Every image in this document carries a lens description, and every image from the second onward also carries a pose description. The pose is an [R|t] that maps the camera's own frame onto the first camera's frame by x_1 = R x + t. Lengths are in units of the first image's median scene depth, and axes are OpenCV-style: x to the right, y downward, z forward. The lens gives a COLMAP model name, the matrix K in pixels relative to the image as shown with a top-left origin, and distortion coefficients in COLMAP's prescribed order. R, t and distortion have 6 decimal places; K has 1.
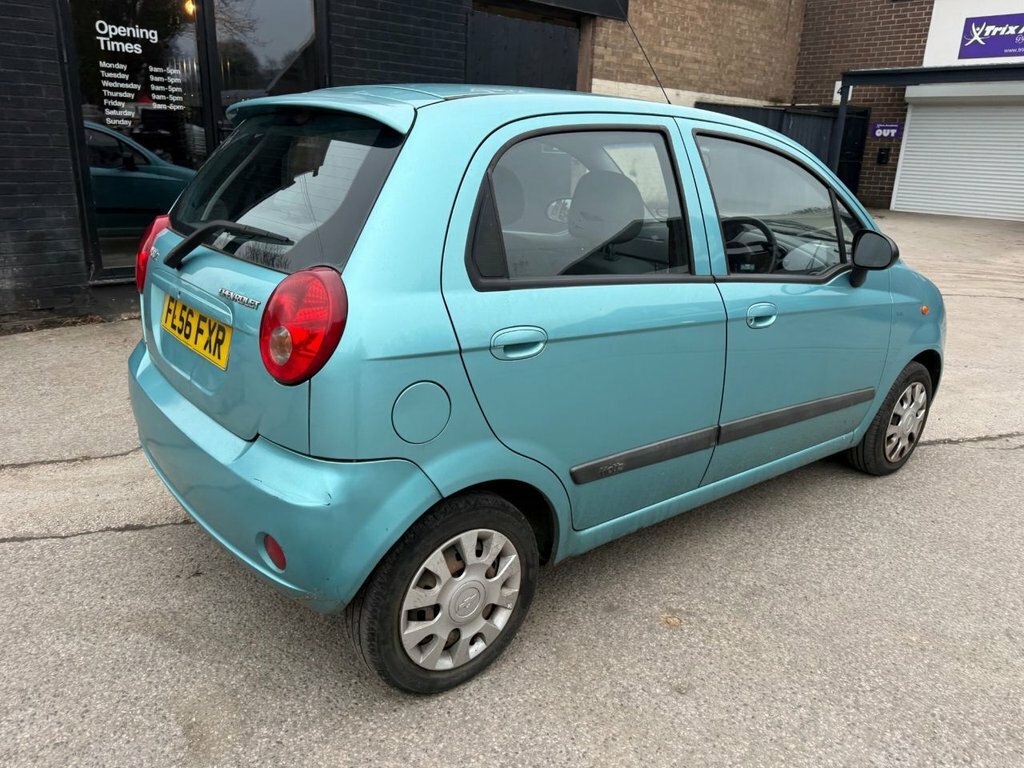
lens RADIAL K [[753.4, 0, 516.4], [0, 753.4, 384.9], [0, 0, 1]] dist [0.020382, -0.024406]
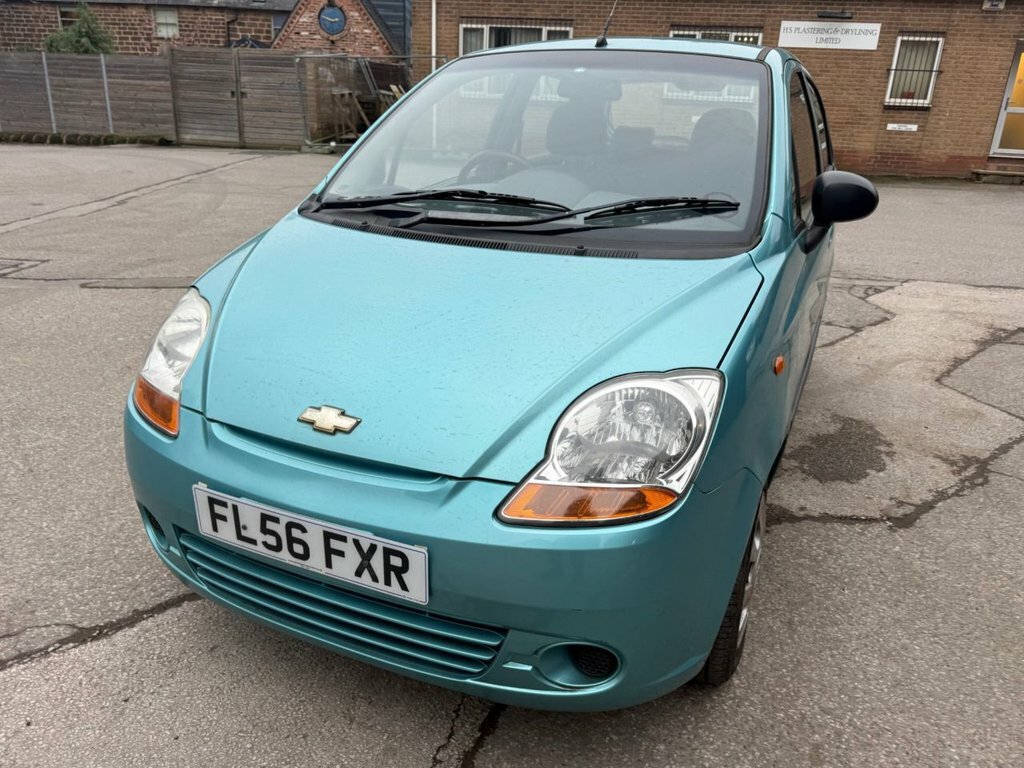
lens RADIAL K [[753.4, 0, 515.4], [0, 753.4, 388.8], [0, 0, 1]] dist [0.020382, -0.024406]
pose [[-0.890838, 0.084857, -0.446327, 0.862282], [-0.208449, 0.796555, 0.567494, -0.616184], [0.403679, 0.598582, -0.691913, 2.189456]]
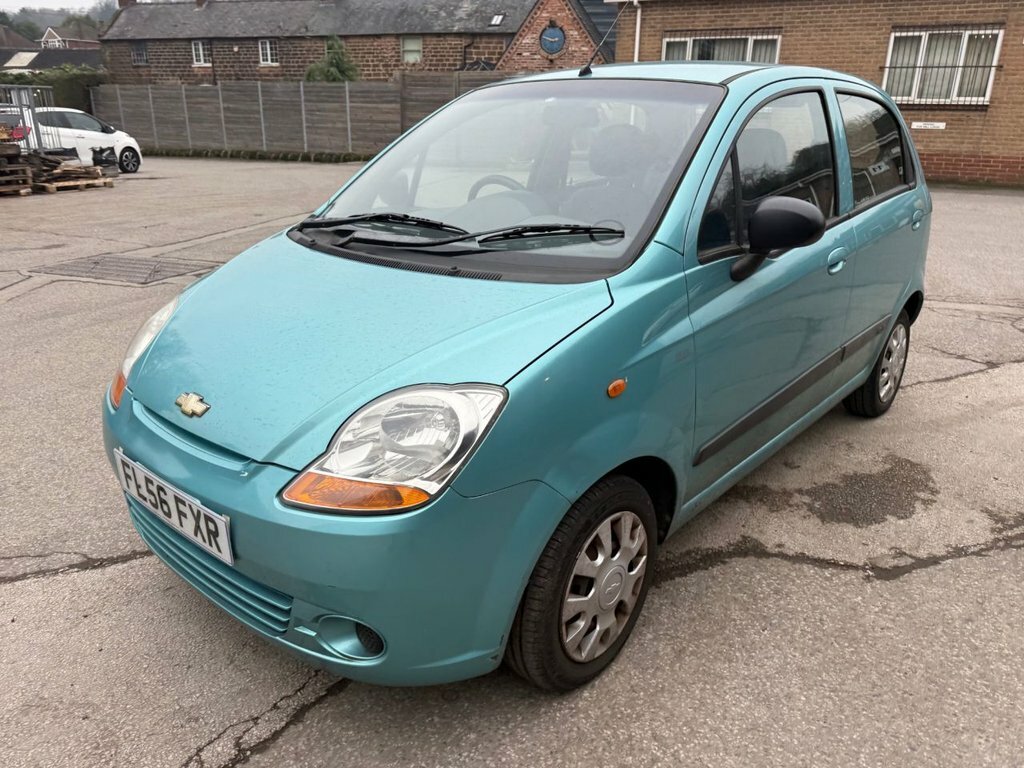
lens RADIAL K [[753.4, 0, 517.7], [0, 753.4, 386.1], [0, 0, 1]] dist [0.020382, -0.024406]
pose [[-0.982915, 0.008694, -0.183852, 0.562953], [-0.104770, 0.794837, 0.597711, -0.706451], [0.151329, 0.606761, -0.780346, 2.331906]]
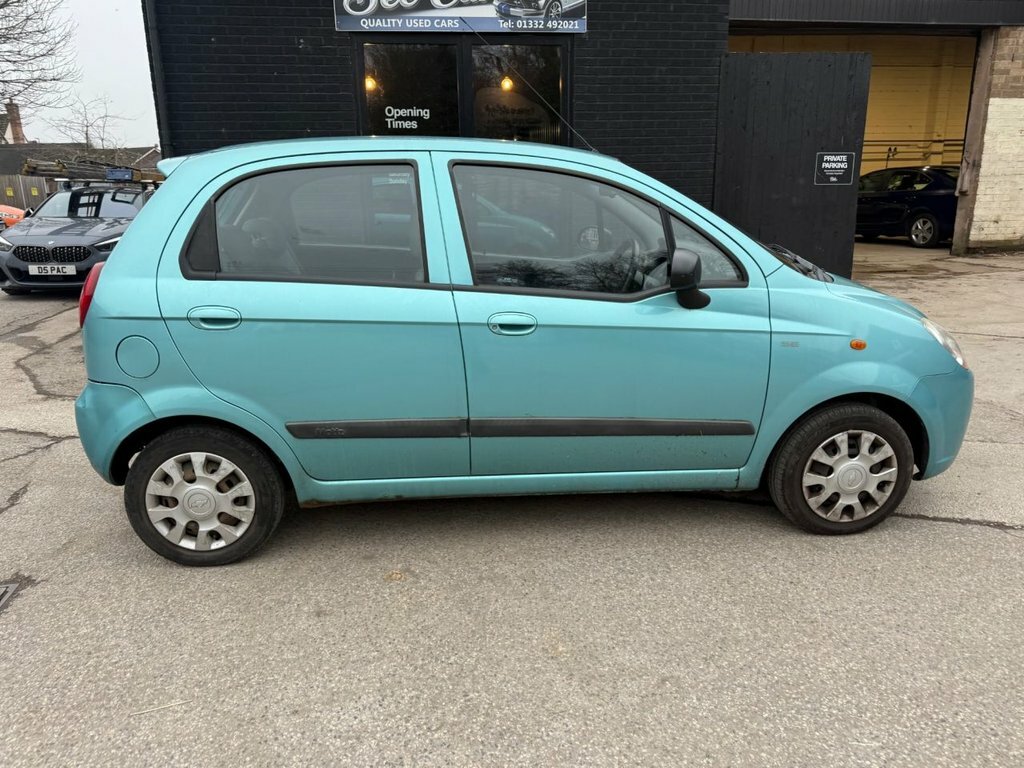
lens RADIAL K [[753.4, 0, 517.4], [0, 753.4, 388.3], [0, 0, 1]] dist [0.020382, -0.024406]
pose [[0.824578, 0.097704, -0.557247, 0.950787], [-0.127881, 0.991671, -0.015357, 0.016423], [0.551105, 0.083925, 0.830205, 0.108650]]
